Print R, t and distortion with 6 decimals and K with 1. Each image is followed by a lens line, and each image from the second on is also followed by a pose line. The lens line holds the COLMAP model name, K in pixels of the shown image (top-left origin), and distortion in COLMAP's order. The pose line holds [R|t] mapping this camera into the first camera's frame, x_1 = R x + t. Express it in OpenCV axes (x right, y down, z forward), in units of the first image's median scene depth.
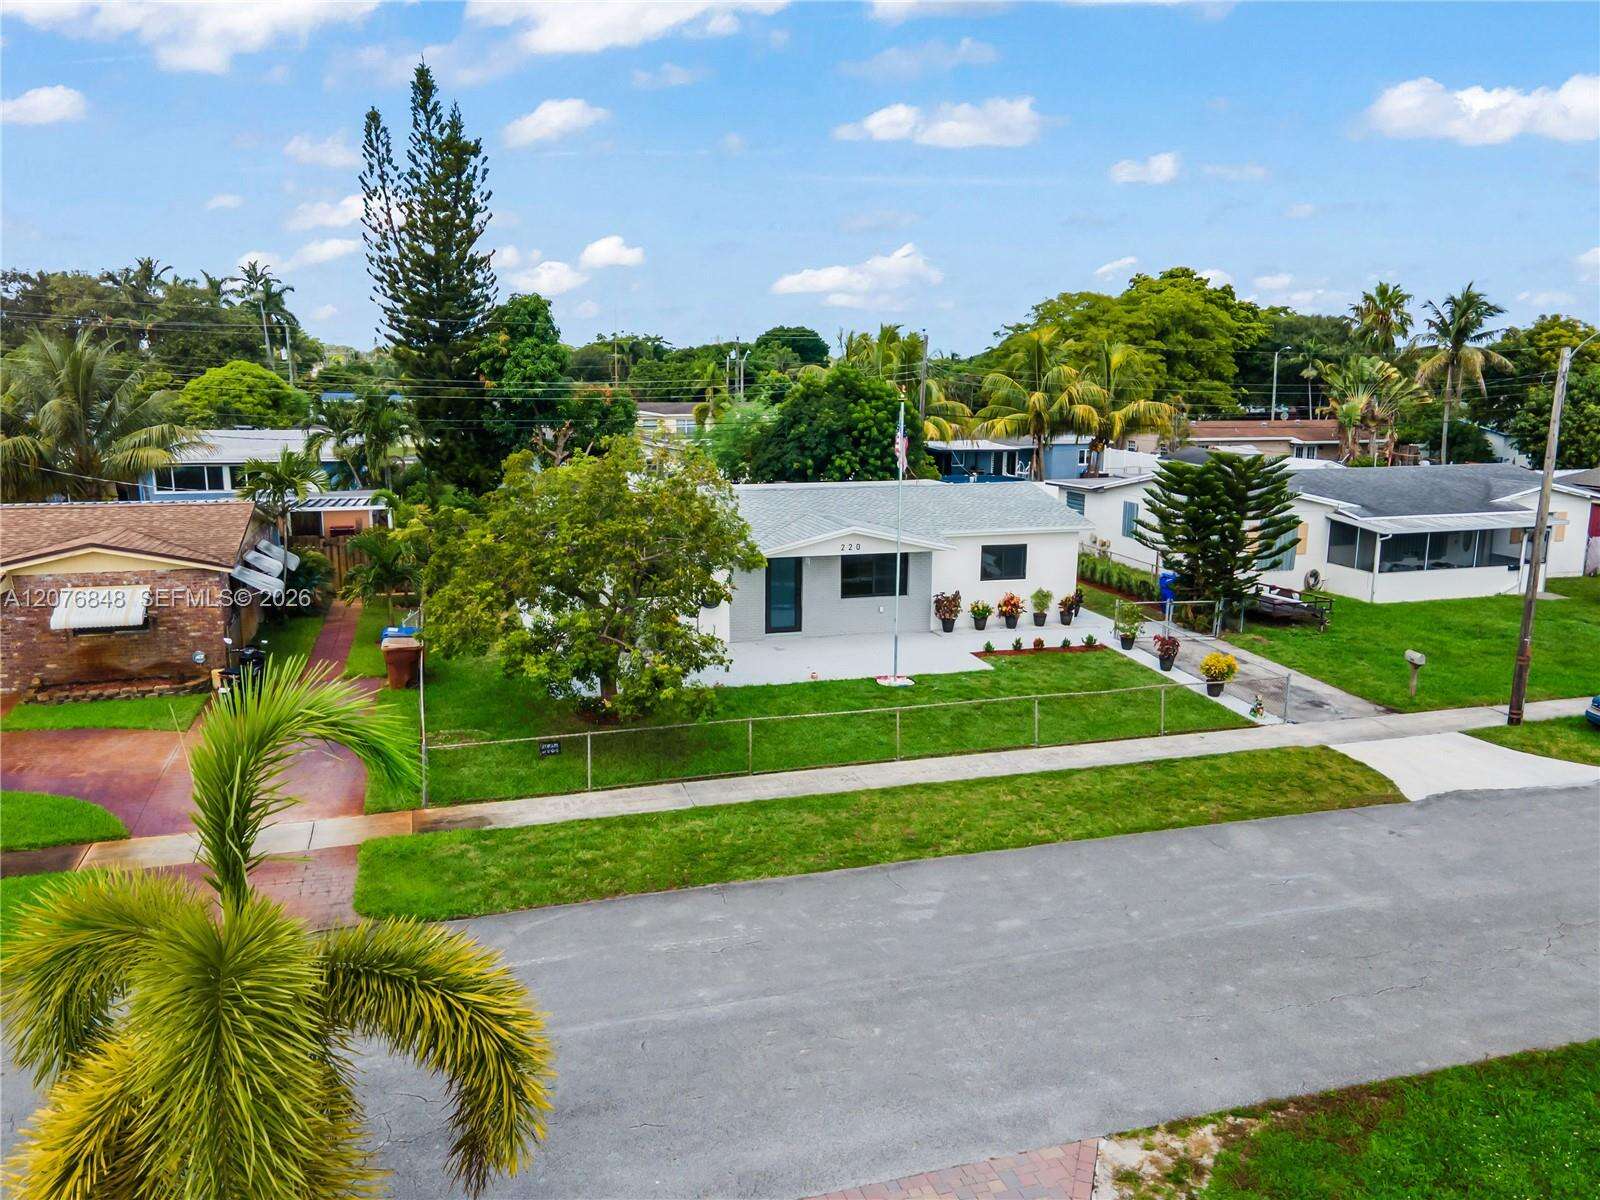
lens RADIAL K [[1196.4, 0, 800.0], [0, 1196.4, 600.0], [0, 0, 1]] dist [0.032783, 0.002124]
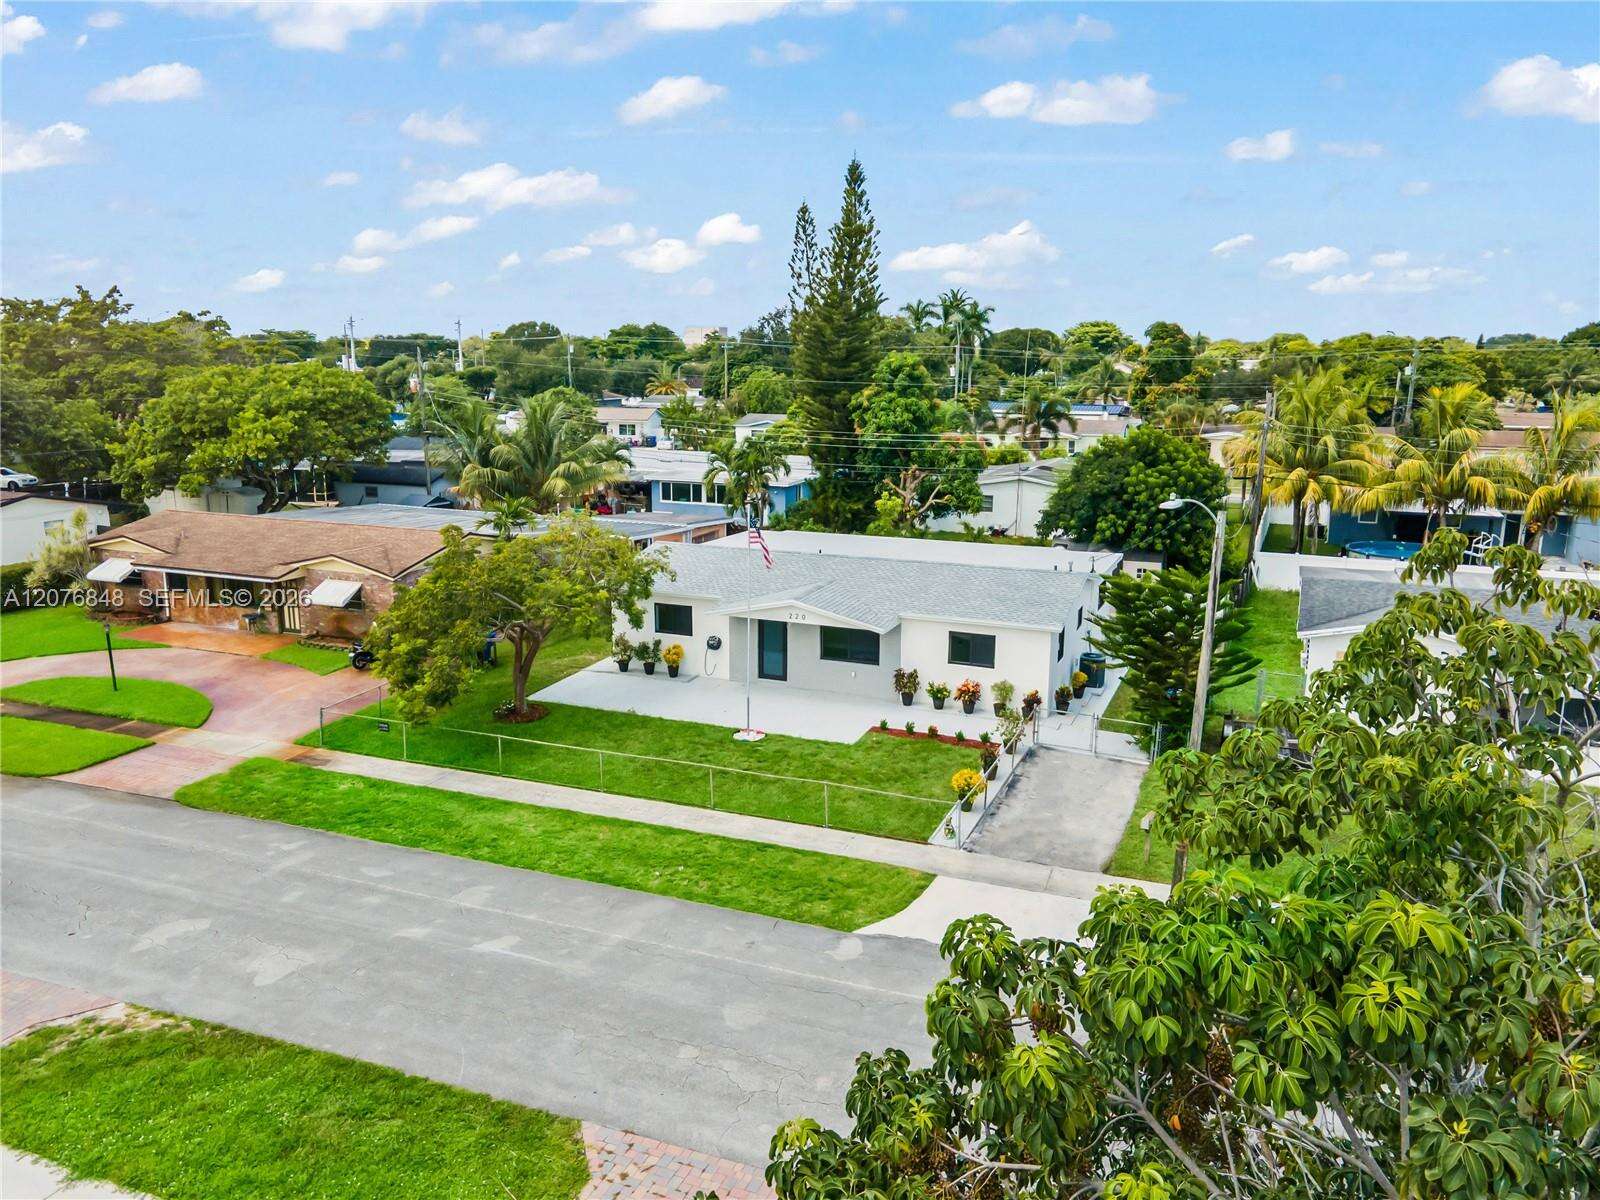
lens RADIAL K [[1192.6, 0, 800.0], [0, 1192.6, 600.0], [0, 0, 1]] dist [0.053073, 0.003841]
pose [[0.769473, 0.128714, -0.625575, 0.747770], [-0.120449, 0.991151, 0.055777, -0.122261], [0.627219, 0.032431, 0.778167, 0.092432]]
